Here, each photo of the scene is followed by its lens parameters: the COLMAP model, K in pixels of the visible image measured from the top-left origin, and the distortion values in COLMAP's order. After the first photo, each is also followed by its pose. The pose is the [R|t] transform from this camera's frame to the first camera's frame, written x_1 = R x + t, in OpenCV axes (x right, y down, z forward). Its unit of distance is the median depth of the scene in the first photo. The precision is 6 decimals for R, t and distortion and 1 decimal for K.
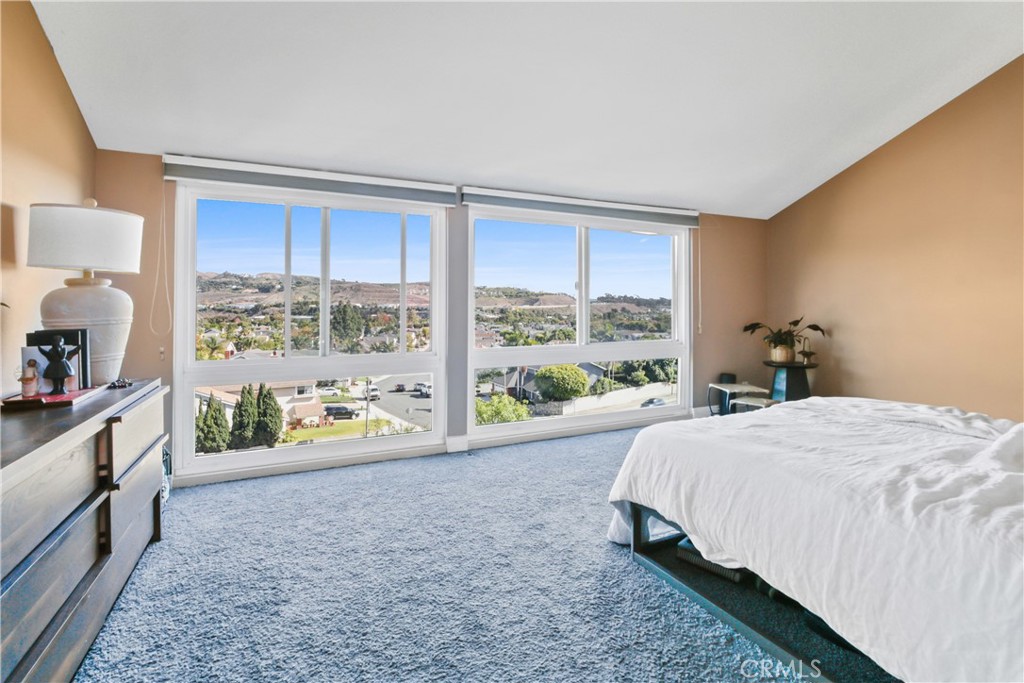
lens RADIAL K [[482.2, 0, 513.7], [0, 482.2, 306.4], [0, 0, 1]] dist [-0.018825, 0.000235]
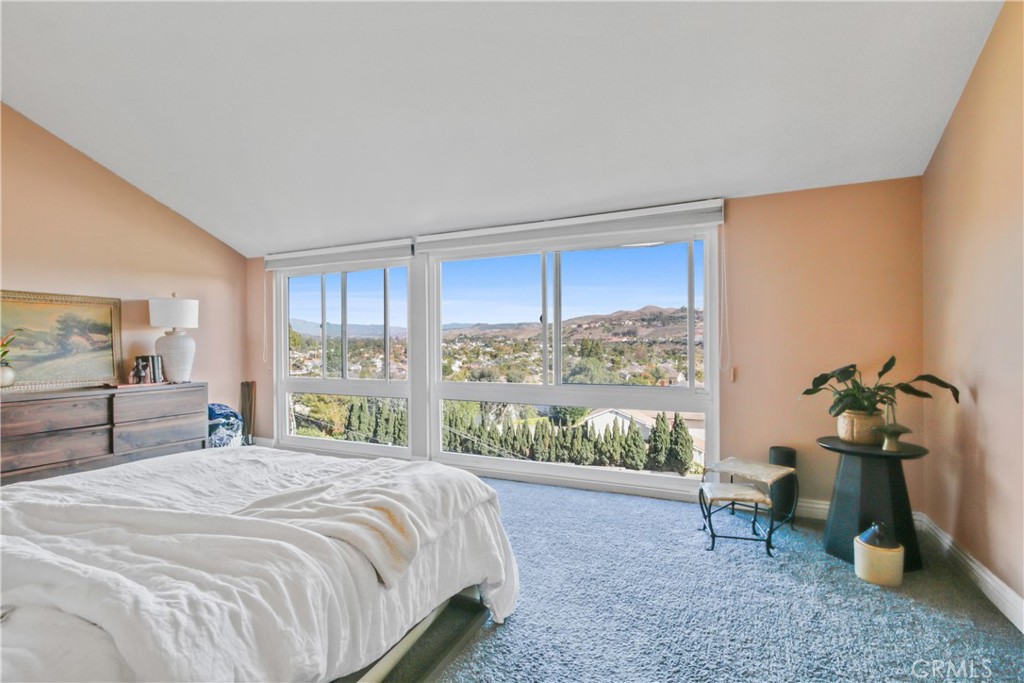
lens RADIAL K [[493.4, 0, 512.0], [0, 493.4, 341.5], [0, 0, 1]] dist [-0.000615, 0.000135]
pose [[0.636445, -0.004910, -0.771306, 0.091764], [0.009314, 0.999956, 0.001320, -0.000481], [0.771266, -0.008024, 0.636463, 0.042930]]
